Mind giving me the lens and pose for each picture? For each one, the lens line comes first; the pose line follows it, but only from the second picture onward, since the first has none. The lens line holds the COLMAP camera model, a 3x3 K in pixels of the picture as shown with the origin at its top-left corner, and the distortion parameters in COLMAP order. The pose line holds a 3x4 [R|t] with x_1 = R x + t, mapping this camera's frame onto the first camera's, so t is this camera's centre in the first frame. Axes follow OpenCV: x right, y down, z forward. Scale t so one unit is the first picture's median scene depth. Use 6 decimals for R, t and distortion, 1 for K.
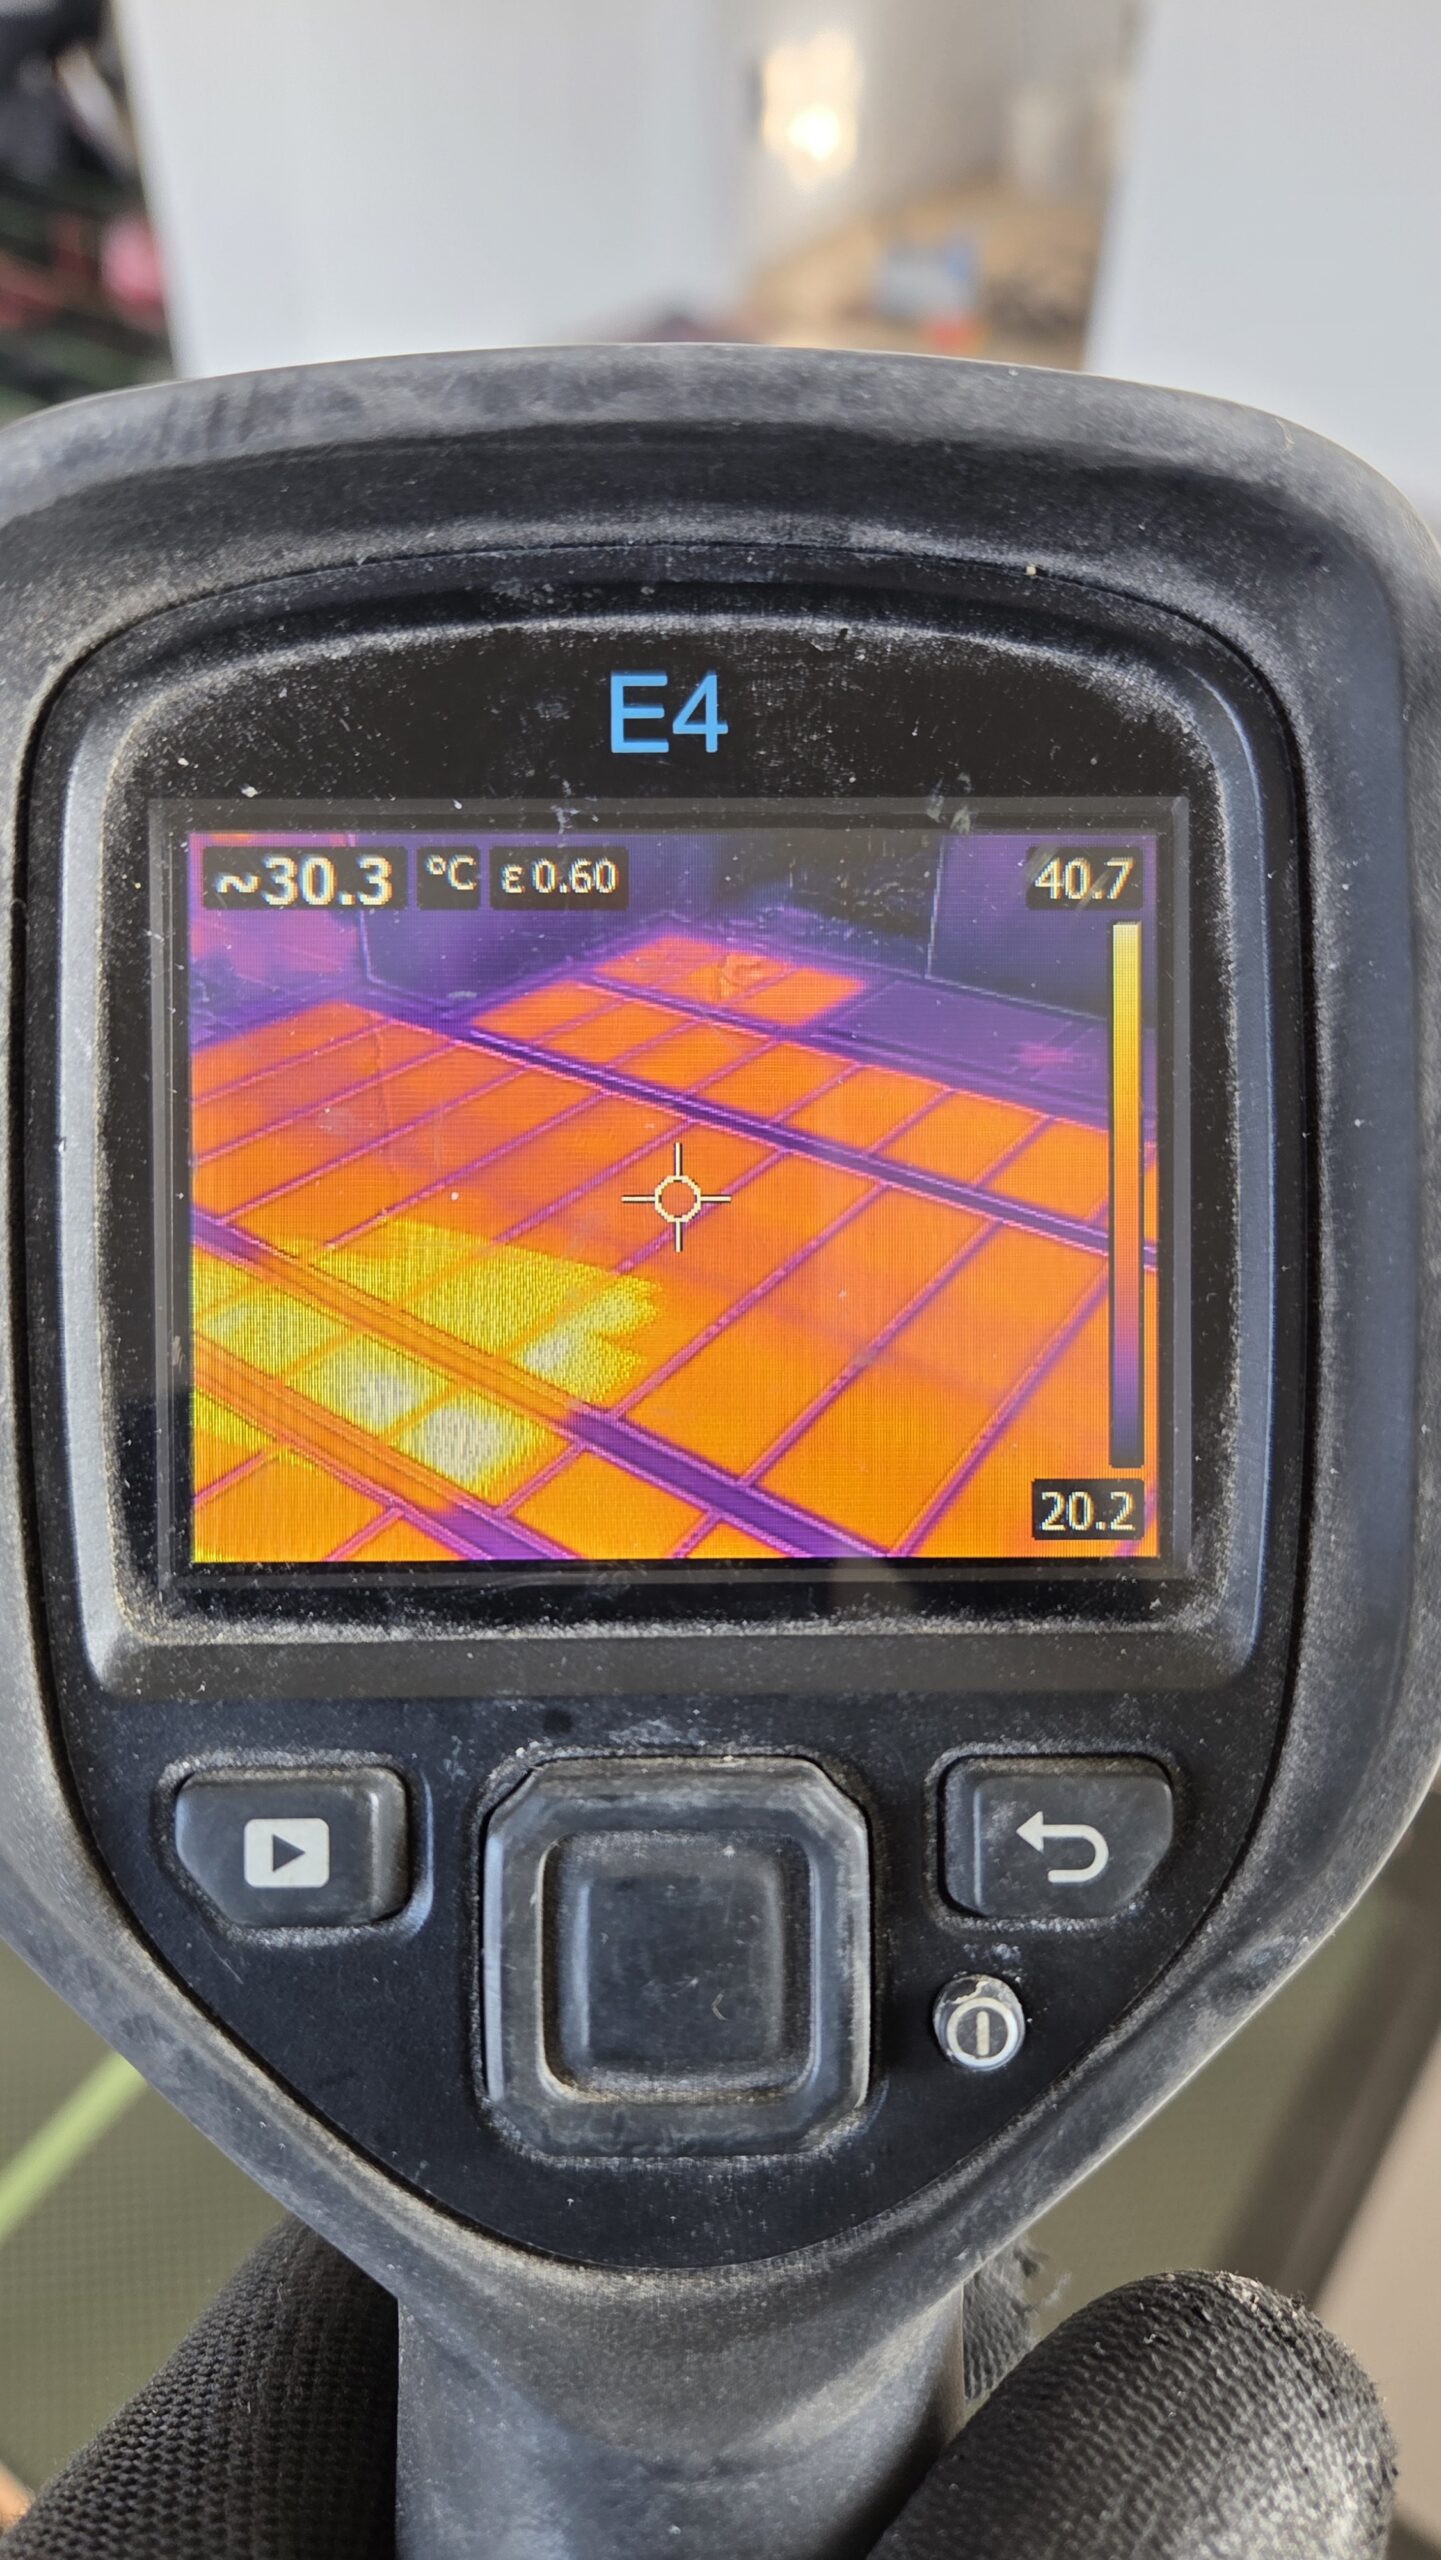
lens RADIAL K [[1662.8, 0, 720.5], [0, 1662.8, 1280.0], [0, 0, 1]] dist [0.062381, -0.003262]
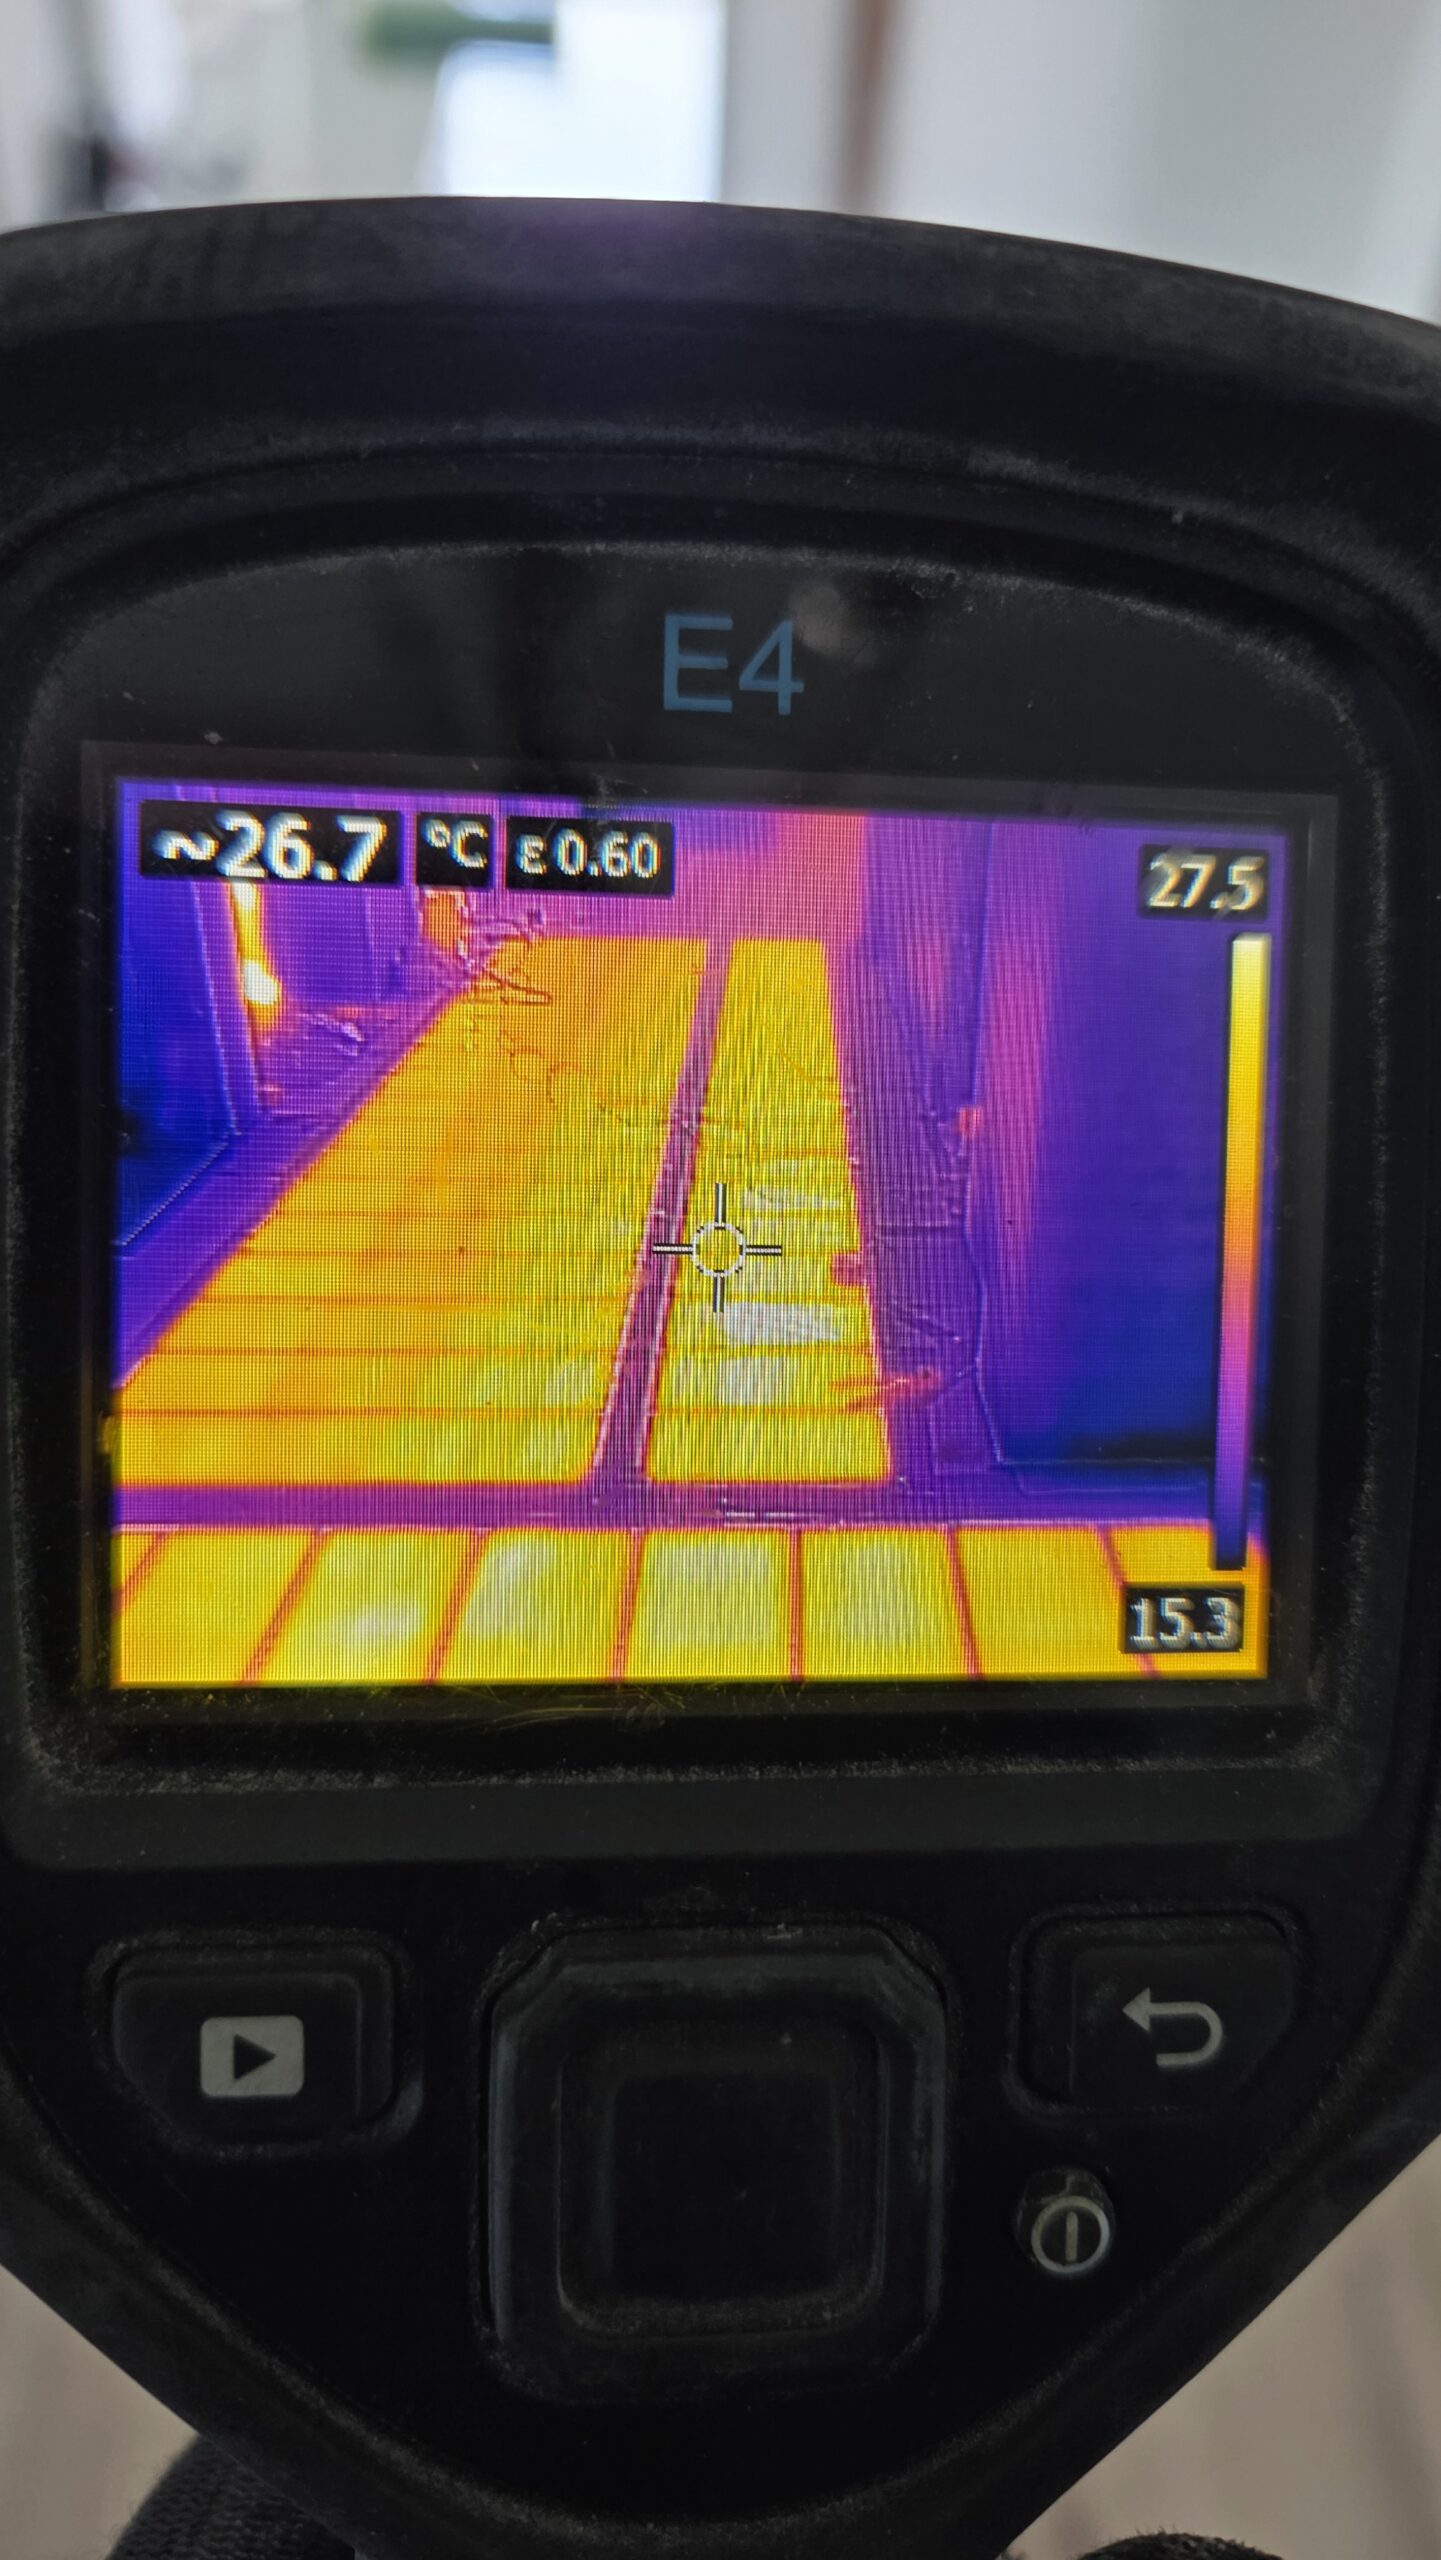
lens RADIAL K [[1723.6, 0, 720.5], [0, 1723.6, 1280.0], [0, 0, 1]] dist [-0.001521, 0.040165]
pose [[0.994882, 0.019138, 0.099212, -0.118200], [-0.023019, 0.999008, 0.038115, -0.070826], [-0.098384, -0.040204, 0.994336, 0.153736]]
